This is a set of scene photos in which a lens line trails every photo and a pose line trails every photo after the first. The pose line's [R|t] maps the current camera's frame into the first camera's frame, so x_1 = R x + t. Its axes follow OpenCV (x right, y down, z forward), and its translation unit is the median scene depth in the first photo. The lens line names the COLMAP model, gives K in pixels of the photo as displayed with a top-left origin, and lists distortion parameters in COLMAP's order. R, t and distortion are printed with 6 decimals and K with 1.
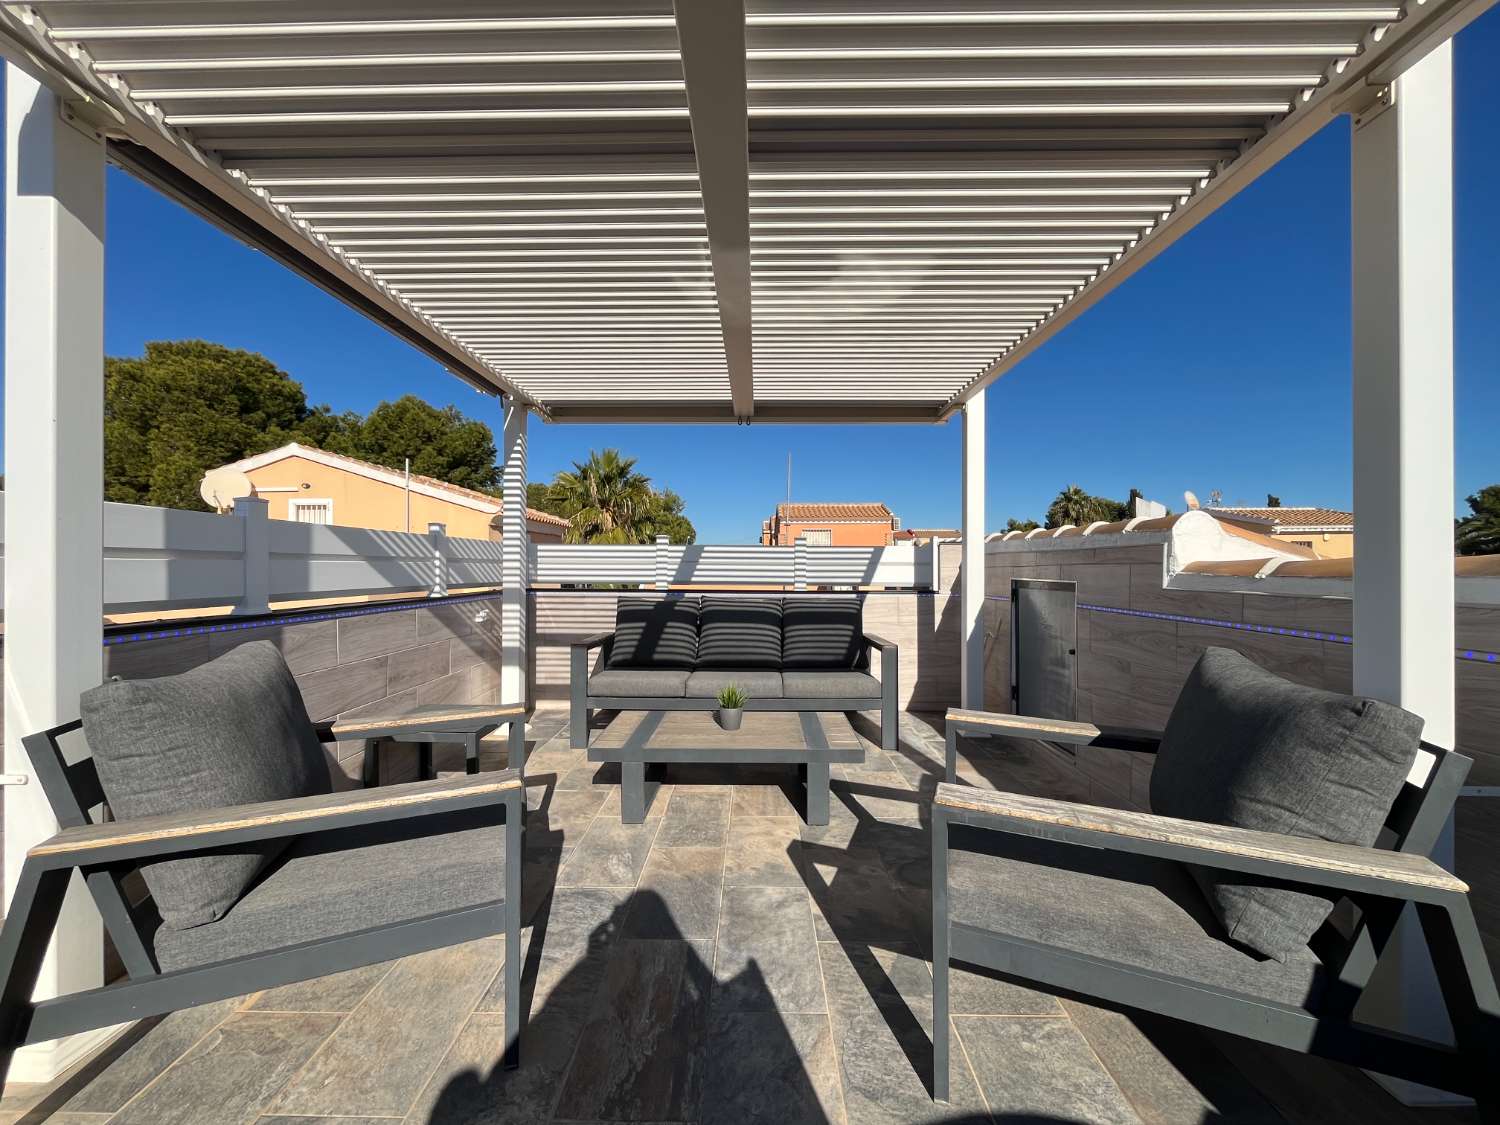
lens RADIAL K [[611.4, 0, 748.5], [0, 611.4, 560.7], [0, 0, 1]] dist [-0.003084, -0.000338]
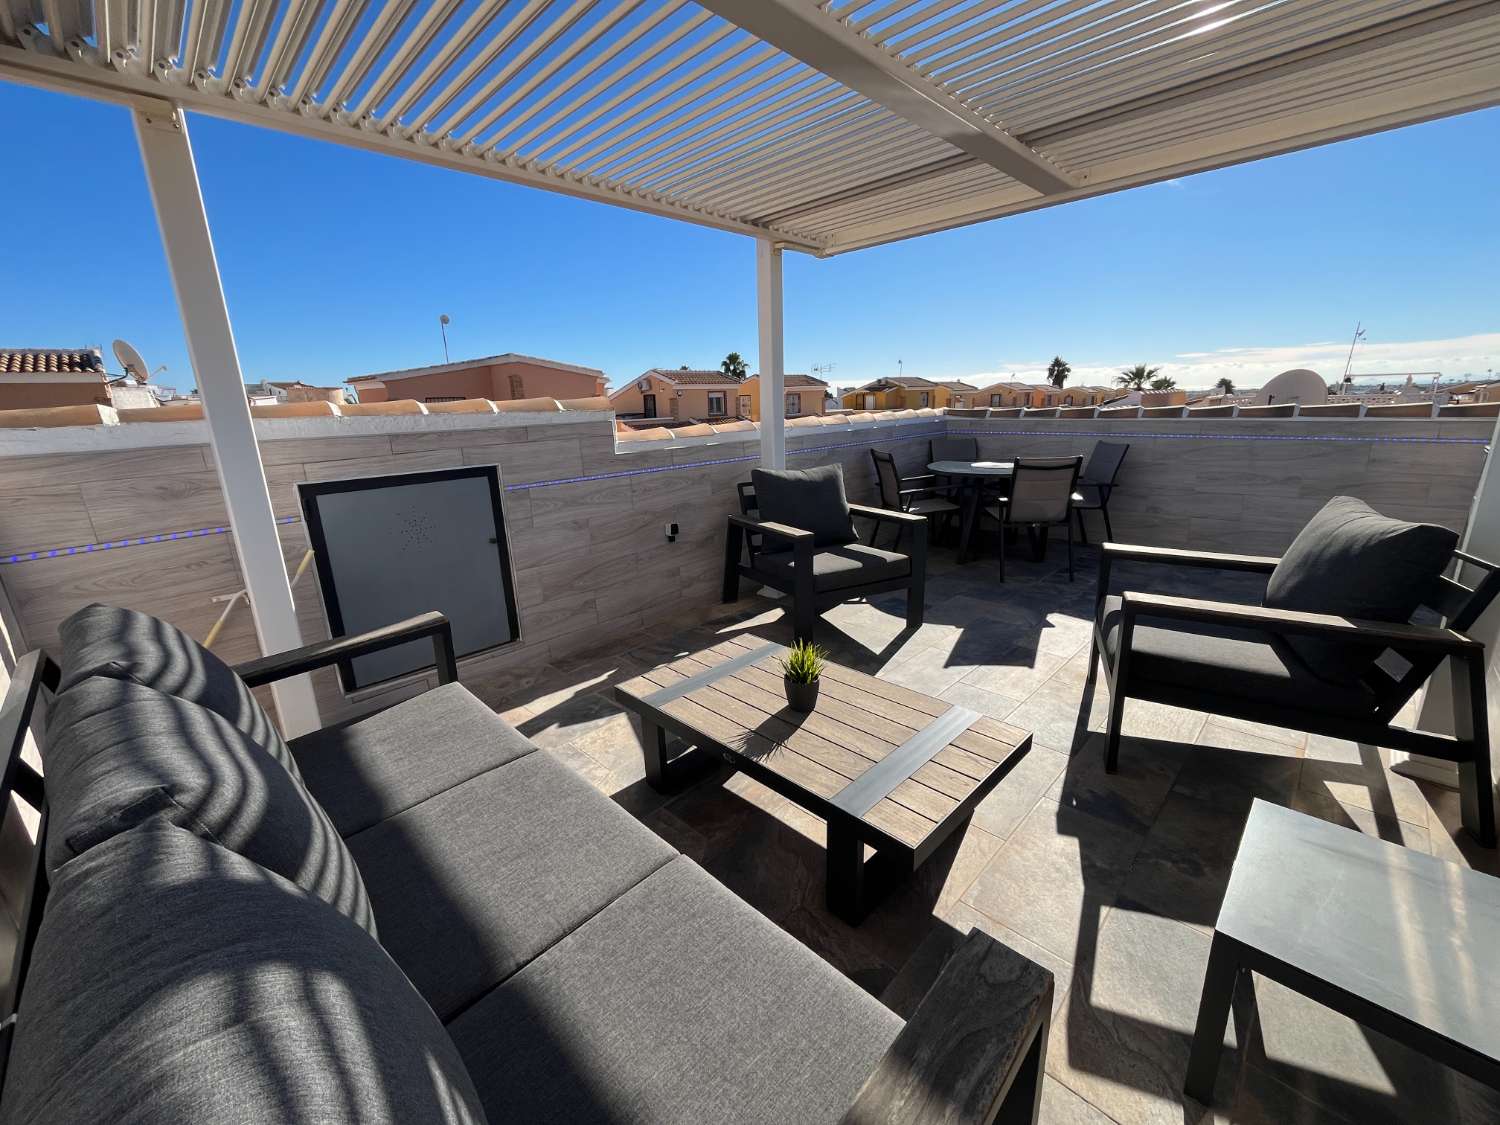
lens RADIAL K [[611.4, 0, 748.5], [0, 611.4, 560.7], [0, 0, 1]] dist [-0.003084, -0.000338]
pose [[-0.717218, -0.158860, 0.678500, -0.511820], [0.023882, 0.967493, 0.251768, -0.061648], [-0.696440, 0.196776, -0.690109, 1.798200]]
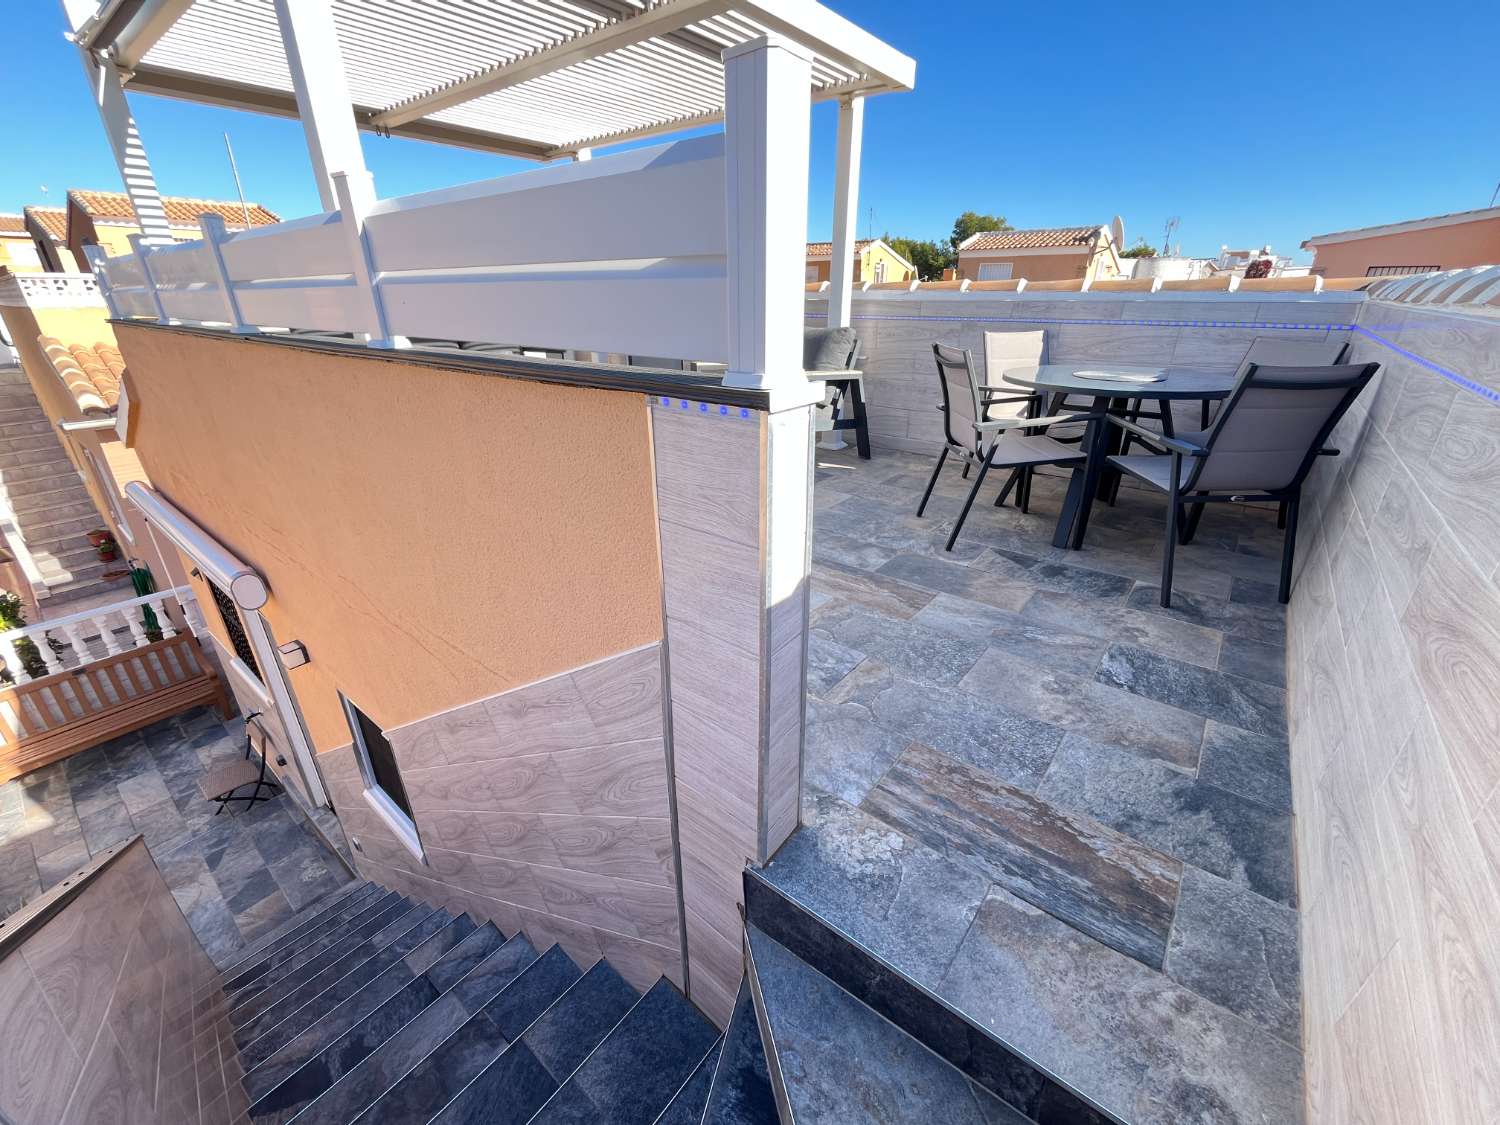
lens RADIAL K [[611.2, 0, 747.5], [0, 611.2, 560.4], [0, 0, 1]] dist [-0.002941, -0.000043]
pose [[0.617795, -0.320363, 0.718121, -1.072303], [-0.002132, 0.912559, 0.408939, 0.005485], [-0.786337, -0.254171, 0.563091, -0.414013]]
